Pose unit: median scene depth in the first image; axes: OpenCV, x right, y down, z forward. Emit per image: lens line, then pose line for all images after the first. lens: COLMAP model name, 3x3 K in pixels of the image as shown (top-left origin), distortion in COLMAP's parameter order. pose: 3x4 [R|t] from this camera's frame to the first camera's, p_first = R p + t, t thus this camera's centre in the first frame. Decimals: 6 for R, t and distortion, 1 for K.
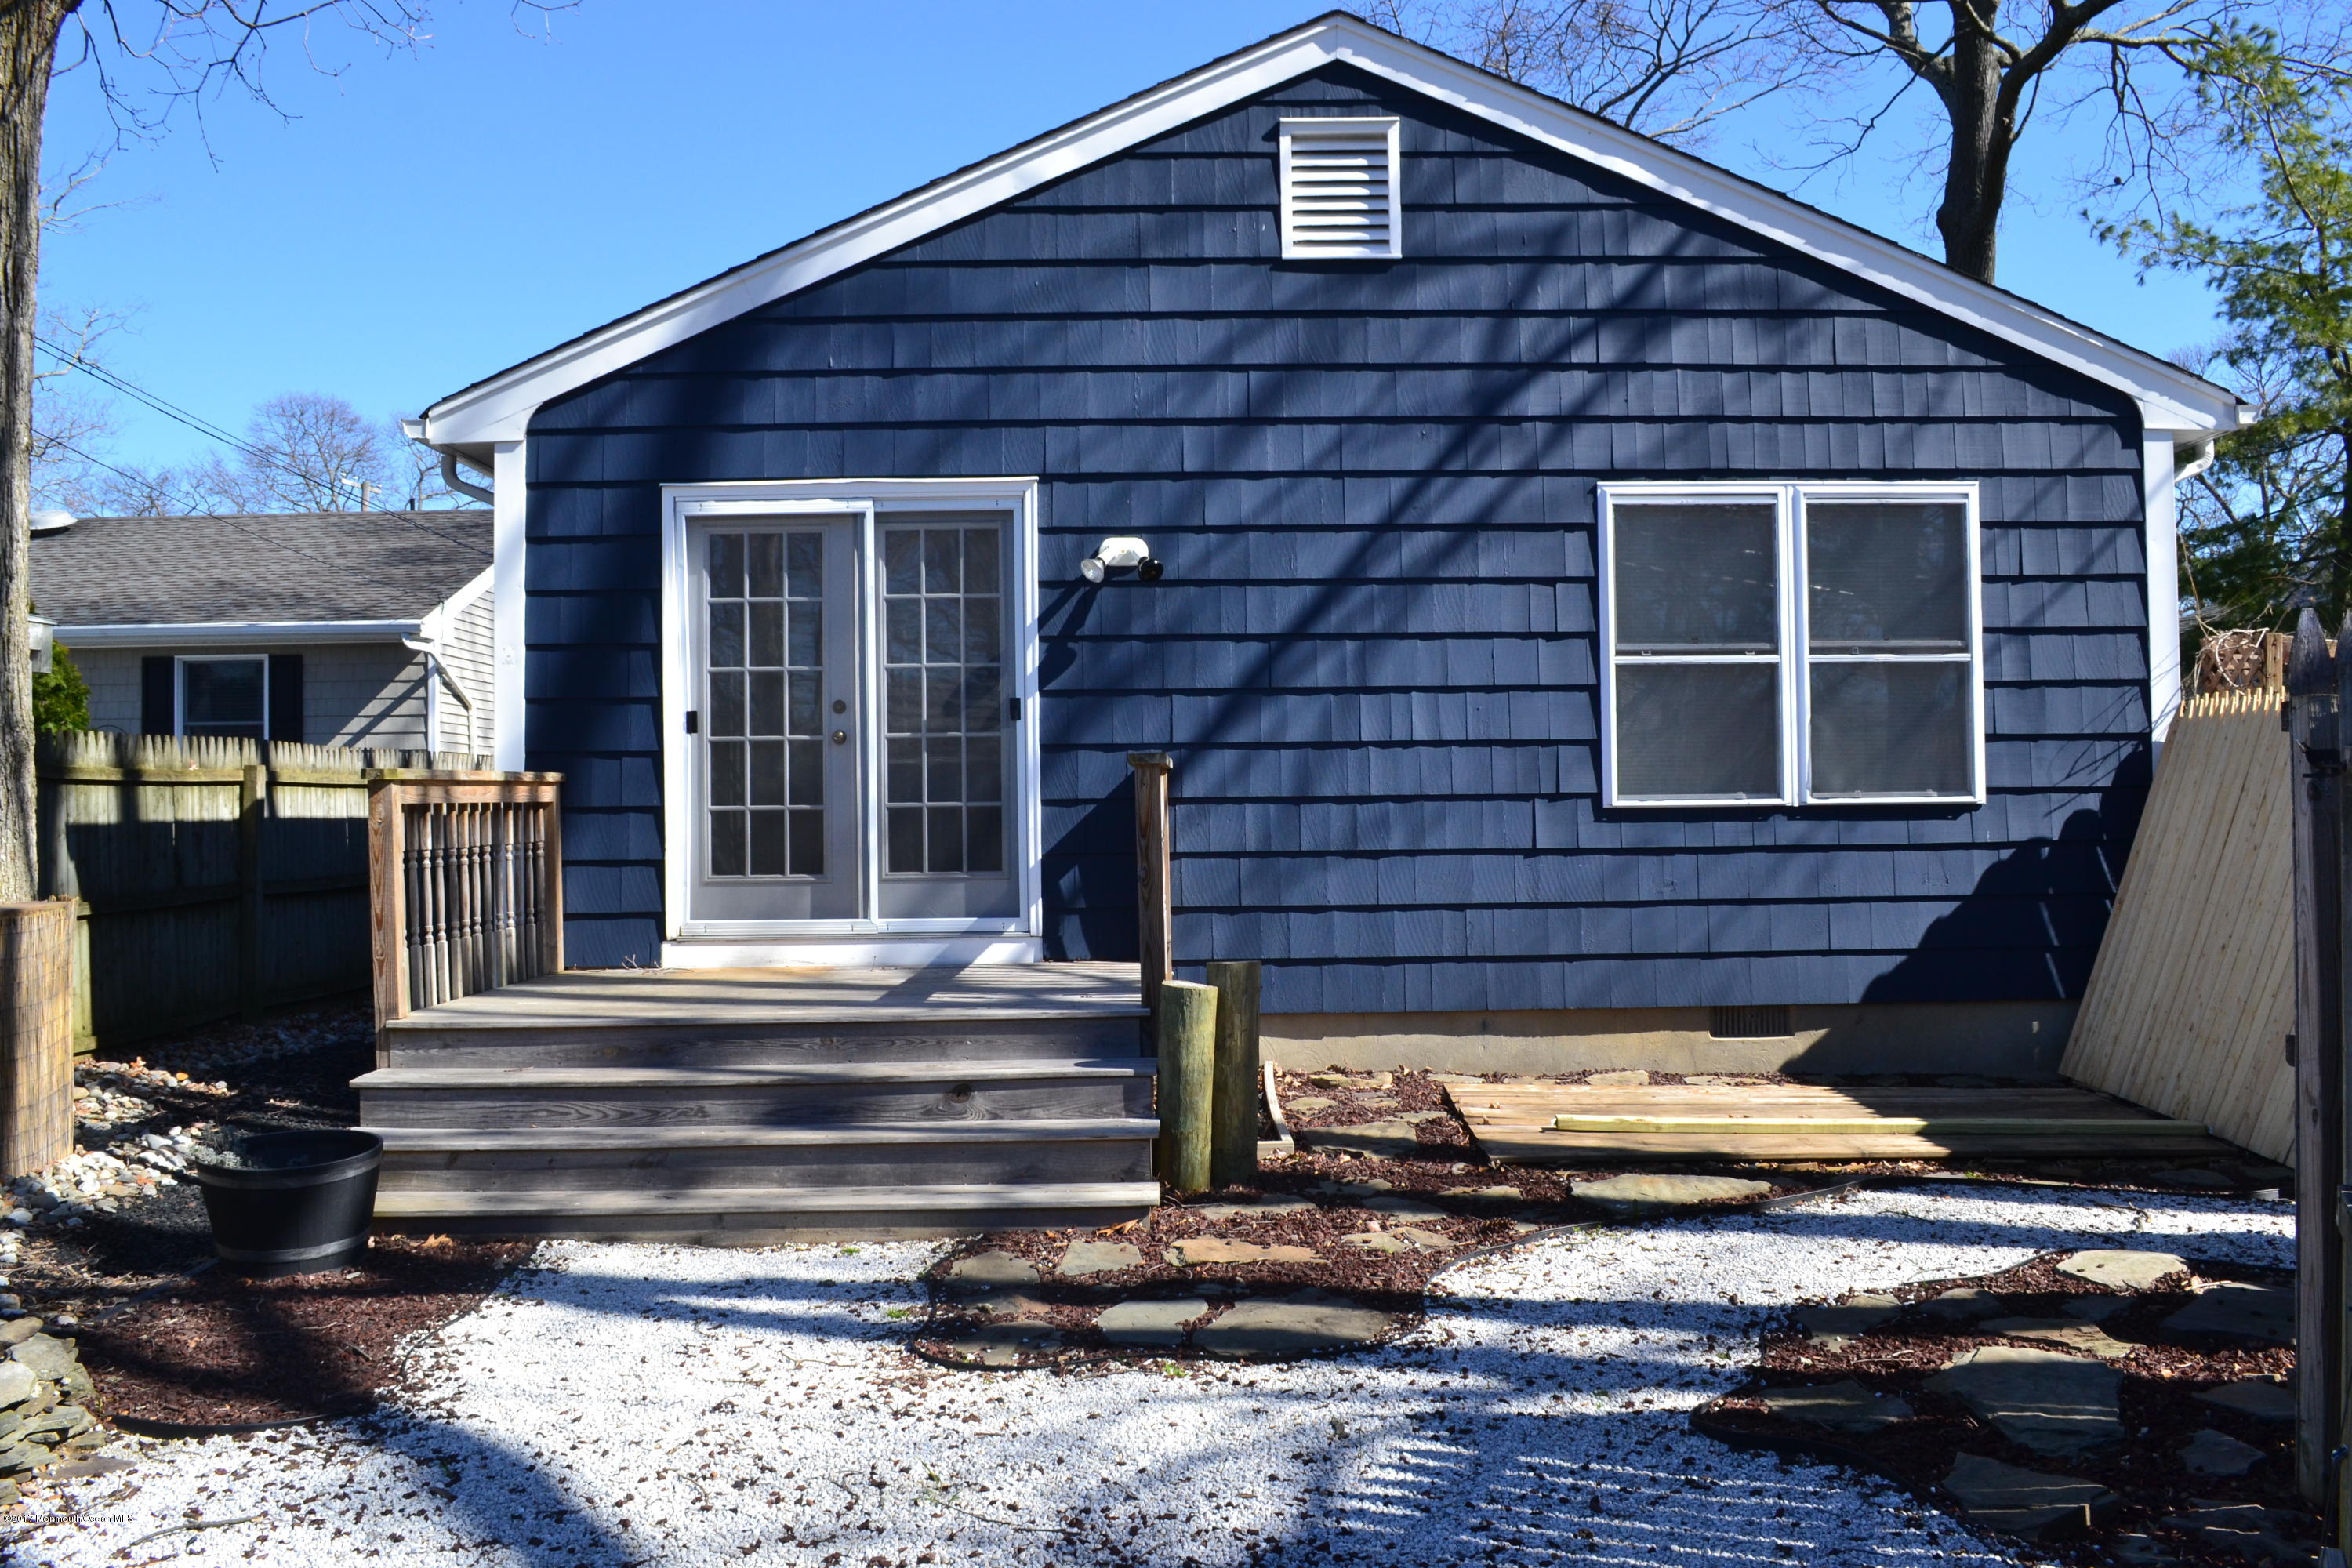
lens RADIAL K [[1877.8, 0, 1168.9], [0, 1877.8, 791.7], [0, 0, 1]] dist [-0.086662, 0.012032]
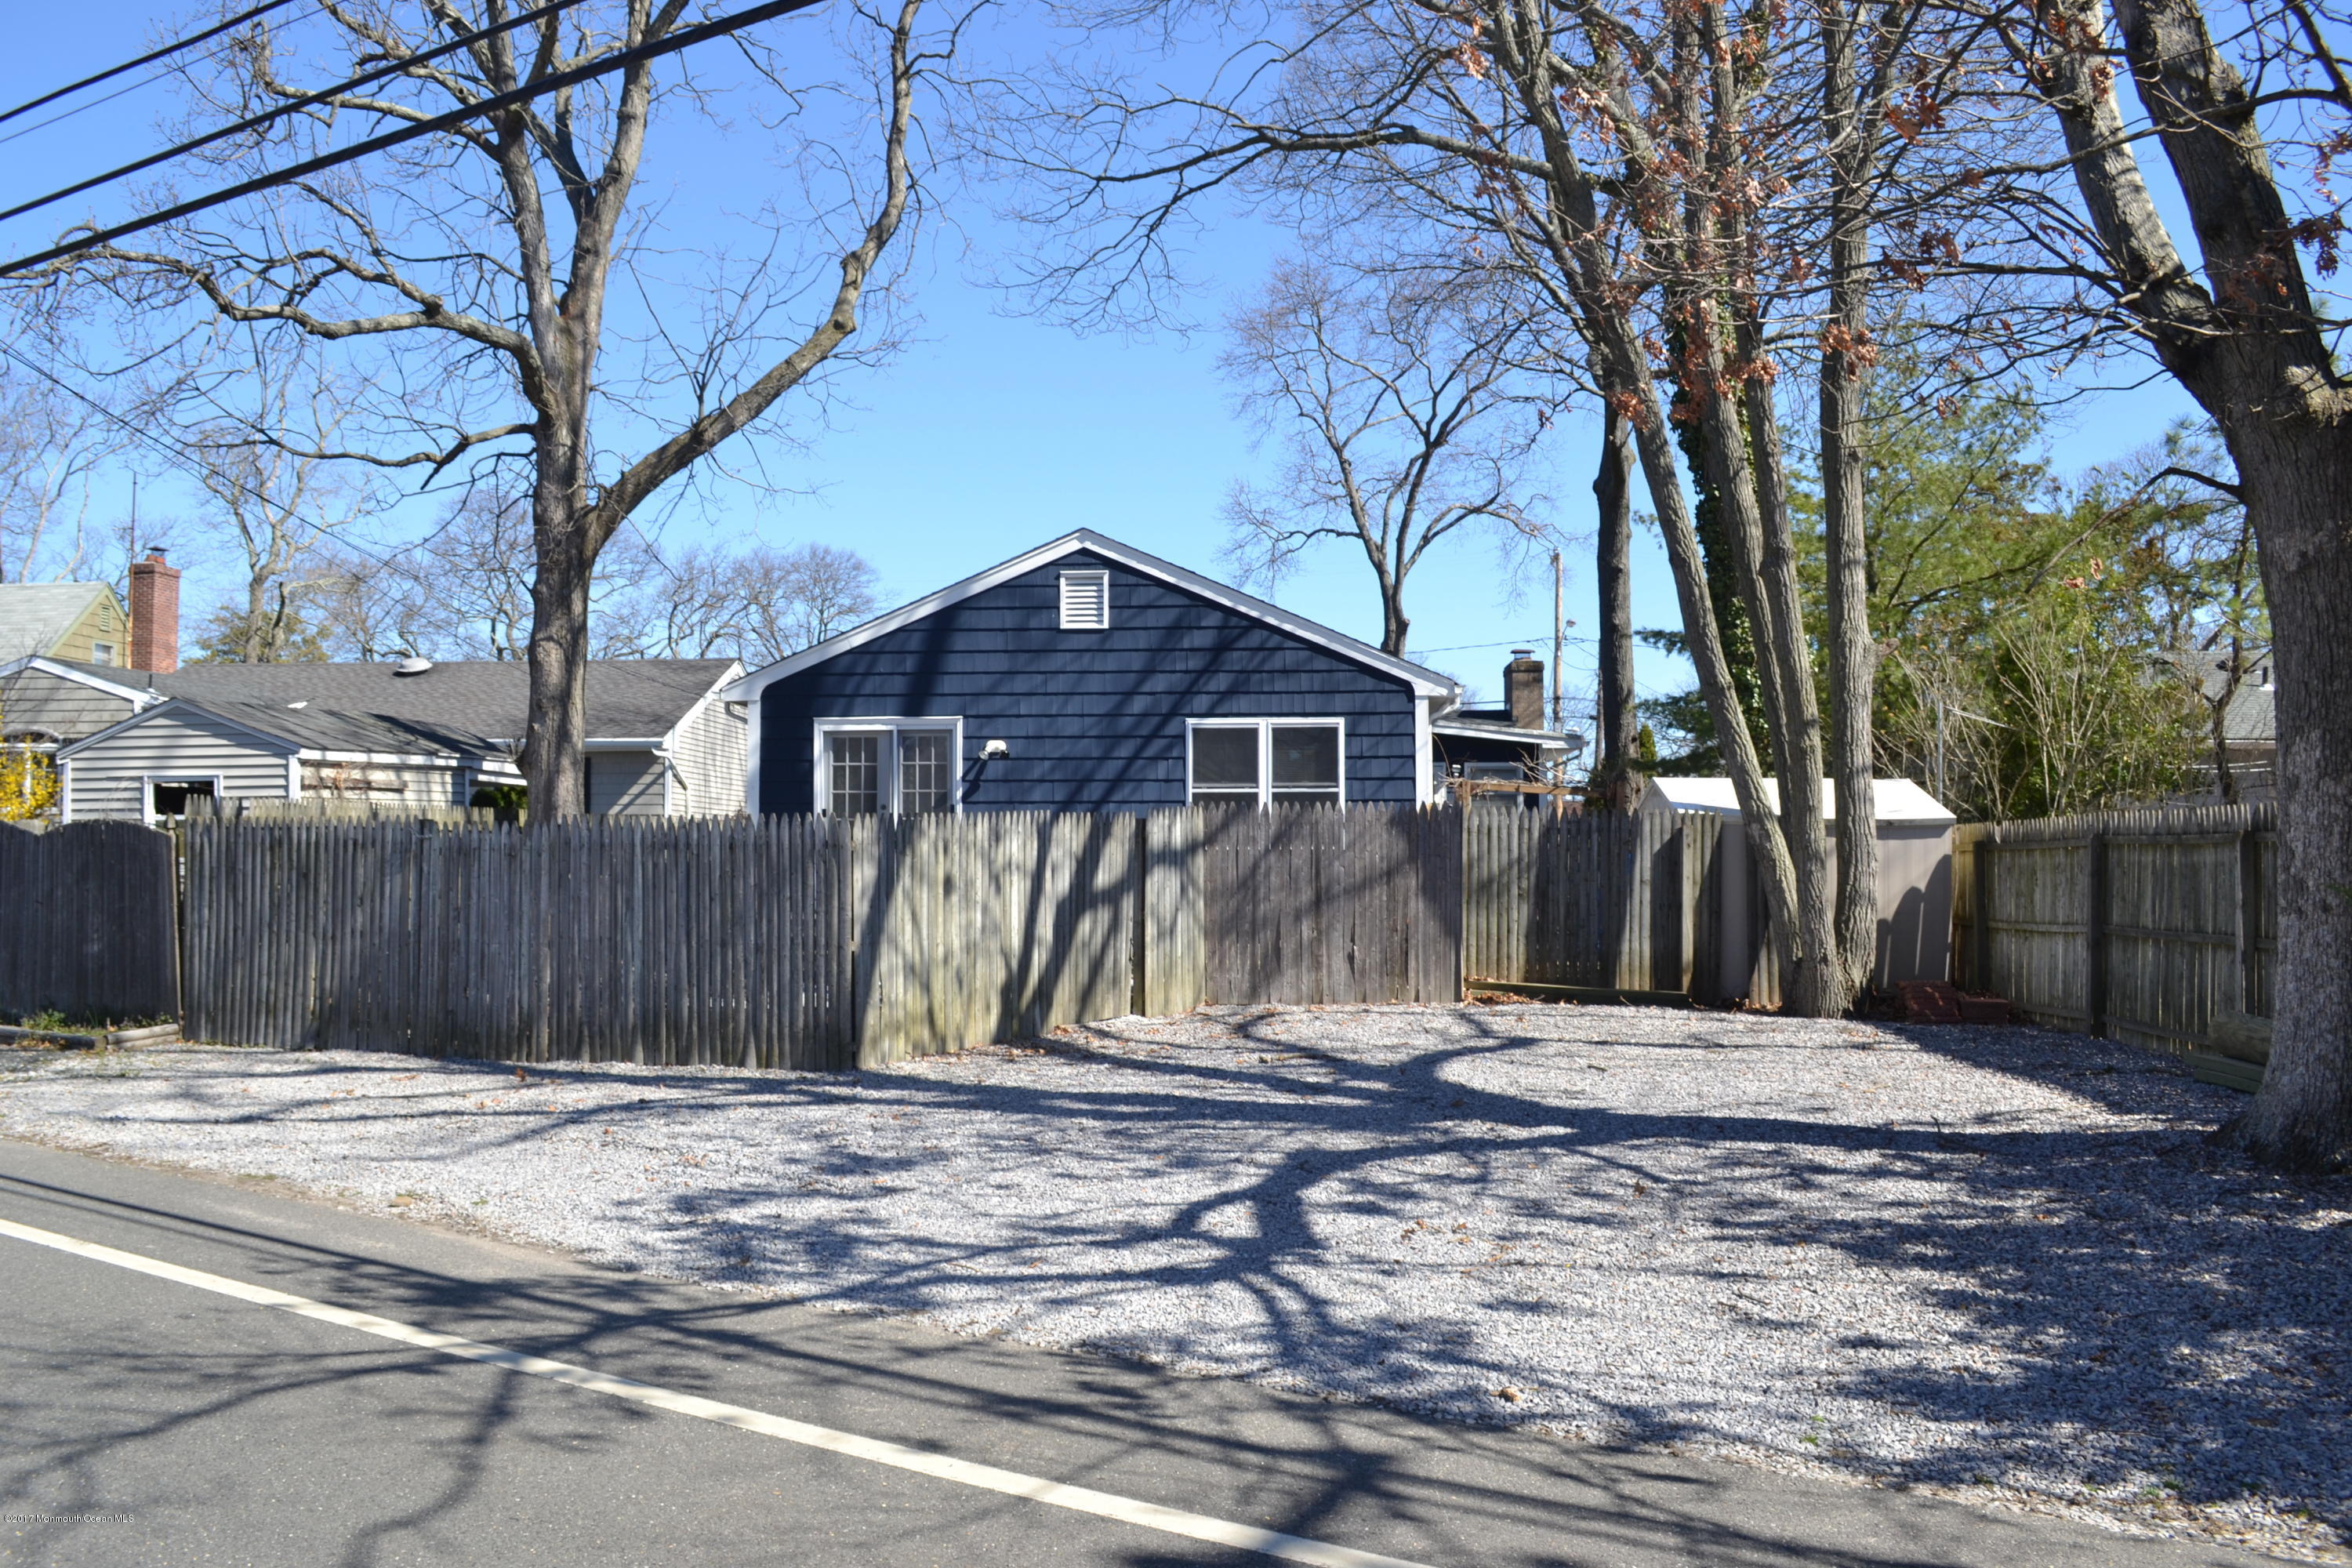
lens RADIAL K [[1877.8, 0, 1181.7], [0, 1877.8, 782.6], [0, 0, 1]] dist [-0.086662, 0.012032]
pose [[0.998519, 0.005864, -0.054093, 0.358456], [-0.007640, 0.999437, -0.032674, 0.000589], [0.053870, 0.033038, 0.998001, -1.485579]]
